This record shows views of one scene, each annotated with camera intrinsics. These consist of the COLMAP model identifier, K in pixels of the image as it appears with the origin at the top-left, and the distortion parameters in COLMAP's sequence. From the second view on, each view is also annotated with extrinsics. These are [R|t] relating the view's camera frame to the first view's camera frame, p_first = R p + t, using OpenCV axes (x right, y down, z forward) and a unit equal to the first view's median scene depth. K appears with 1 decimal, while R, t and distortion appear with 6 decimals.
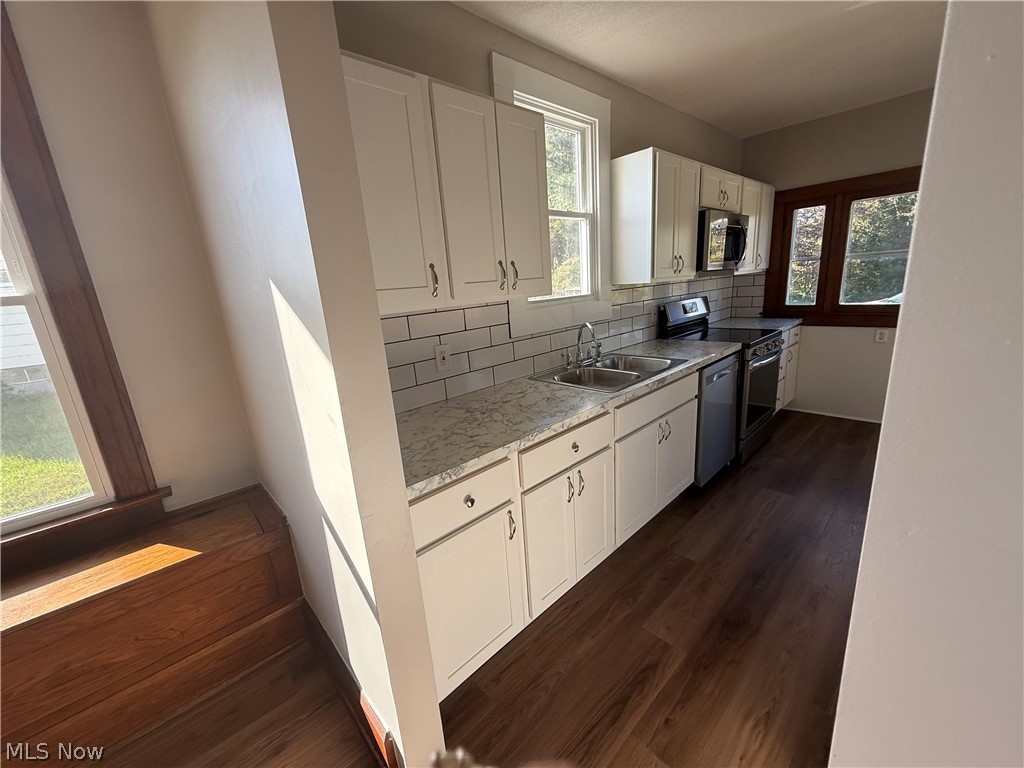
lens RADIAL K [[409.5, 0, 505.2], [0, 409.5, 385.5], [0, 0, 1]] dist [0.003588, 0.001485]
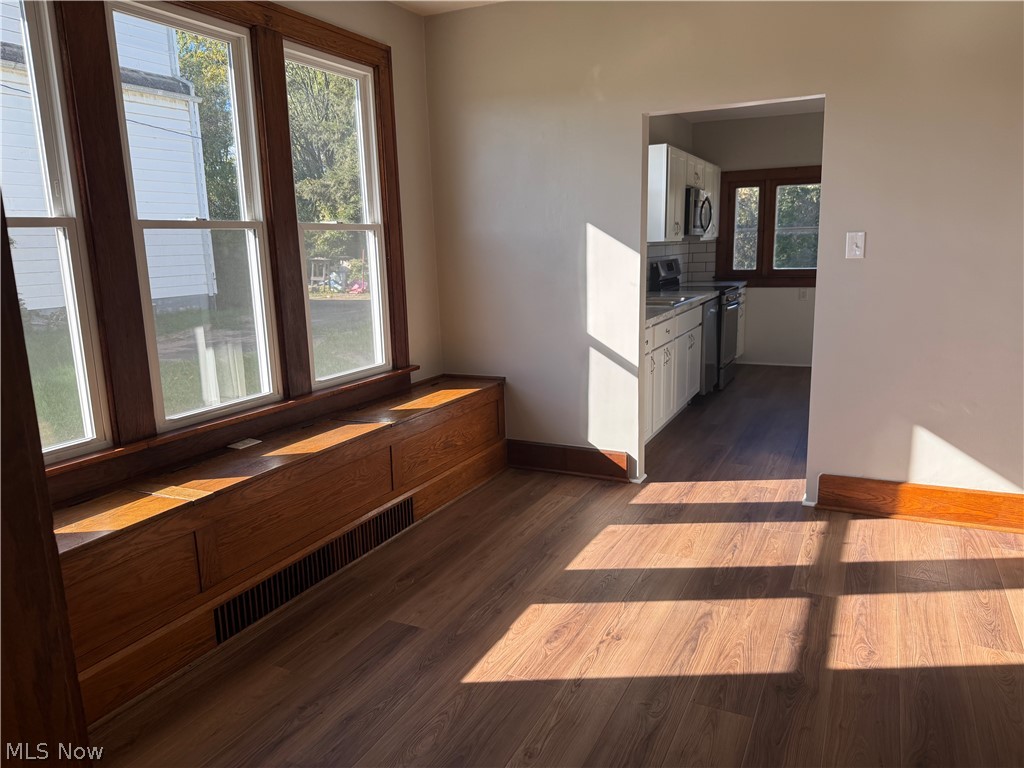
lens RADIAL K [[723.2, 0, 508.9], [0, 723.2, 379.6], [0, 0, 1]] dist [0.077162, -0.009357]
pose [[0.932375, -0.018429, 0.361022, -0.876553], [0.046144, 0.996597, -0.068297, 0.301312], [-0.358535, 0.080338, 0.930053, -0.878206]]
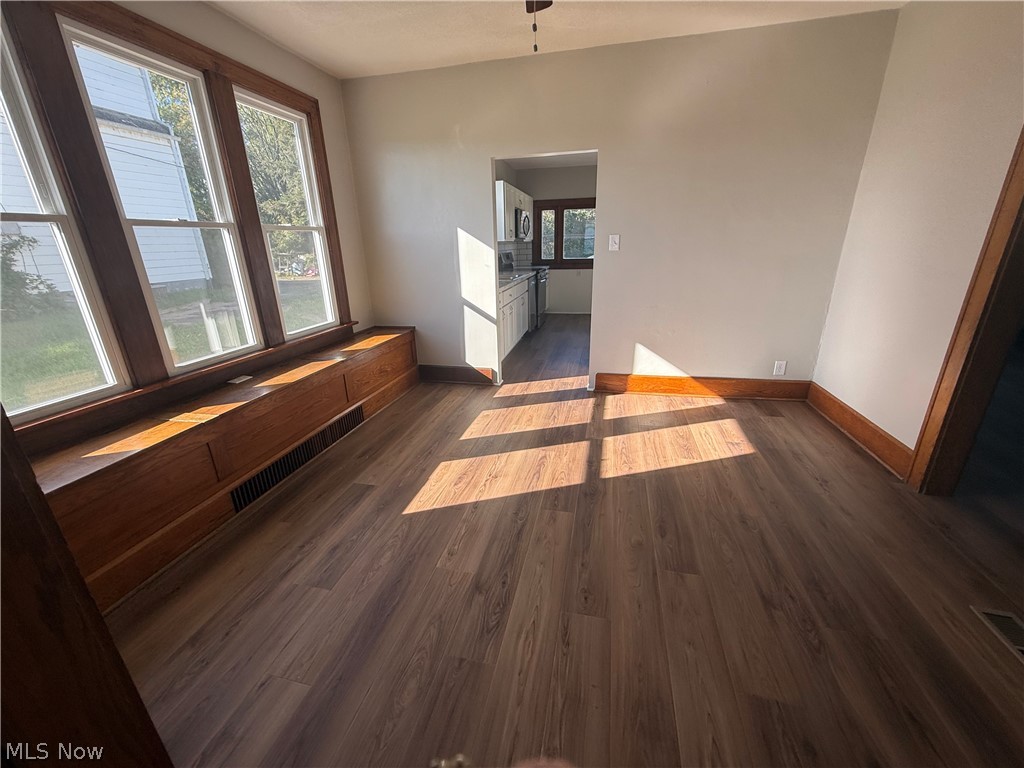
lens RADIAL K [[409.5, 0, 509.2], [0, 409.5, 383.1], [0, 0, 1]] dist [0.003588, 0.001485]
pose [[0.825500, -0.132060, 0.548734, -0.858719], [0.100810, 0.991106, 0.086867, 0.293282], [-0.555326, -0.016391, 0.831472, -0.797370]]
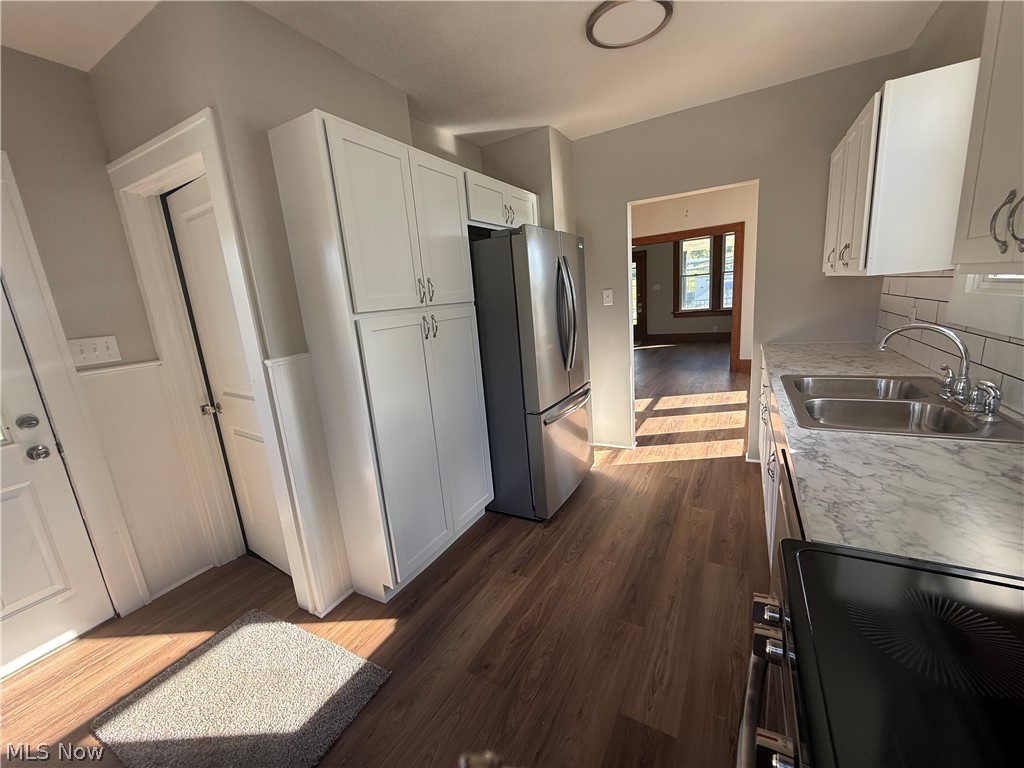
lens RADIAL K [[409.5, 0, 507.1], [0, 409.5, 384.1], [0, 0, 1]] dist [0.003588, 0.001485]
pose [[-0.940327, 0.218490, -0.260861, 0.804471], [0.081434, 0.888841, 0.450921, -0.334934], [0.330385, 0.402770, -0.853593, 1.110830]]
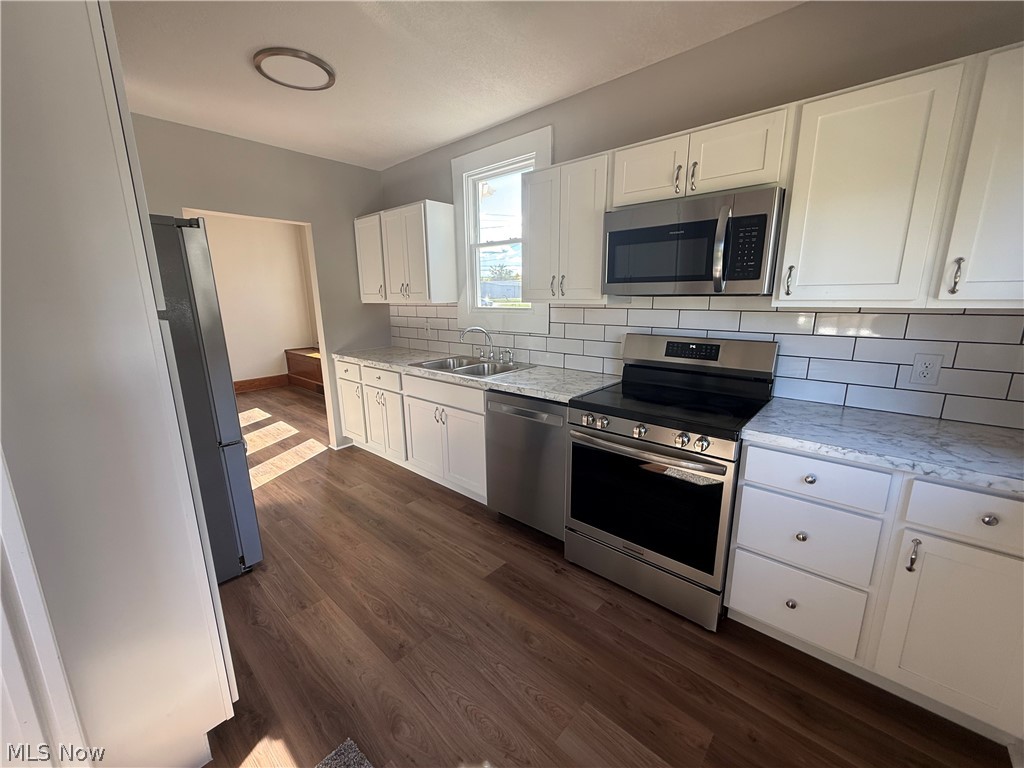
lens RADIAL K [[409.5, 0, 512.7], [0, 409.5, 384.8], [0, 0, 1]] dist [0.003588, 0.001485]
pose [[0.095224, 0.287509, -0.953032, 1.240364], [-0.236534, 0.936498, 0.258887, -0.285446], [0.966946, 0.200772, 0.157183, 0.763801]]
